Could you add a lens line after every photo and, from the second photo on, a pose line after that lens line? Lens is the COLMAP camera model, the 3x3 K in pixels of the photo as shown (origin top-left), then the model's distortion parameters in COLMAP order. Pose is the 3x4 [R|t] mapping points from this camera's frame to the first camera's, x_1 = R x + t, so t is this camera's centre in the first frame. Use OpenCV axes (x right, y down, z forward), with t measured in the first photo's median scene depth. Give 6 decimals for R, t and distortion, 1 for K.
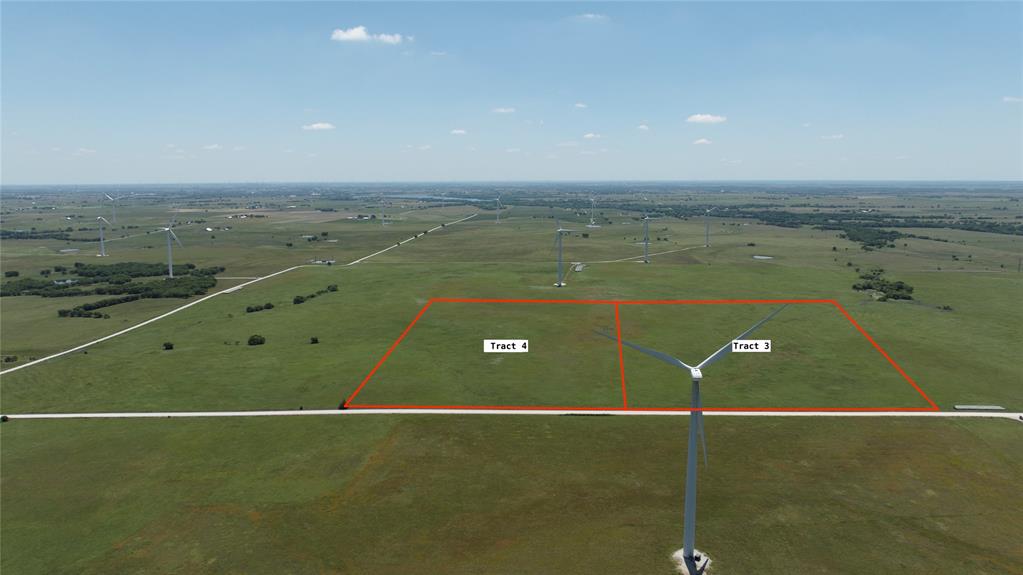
lens RADIAL K [[727.1, 0, 511.5], [0, 727.1, 287.5], [0, 0, 1]] dist [-0.015935, -0.000147]
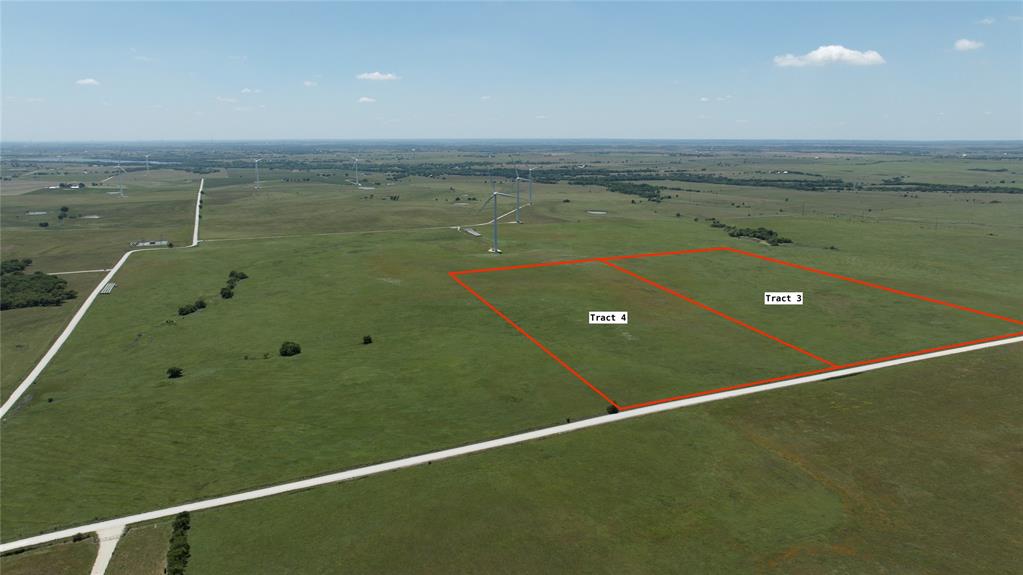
lens RADIAL K [[727.1, 0, 511.5], [0, 727.1, 287.5], [0, 0, 1]] dist [-0.015935, -0.000147]
pose [[0.890032, -0.091321, 0.446658, -0.651404], [0.066440, 0.995255, 0.071091, -0.042690], [-0.451030, -0.033598, 0.891876, 0.280481]]
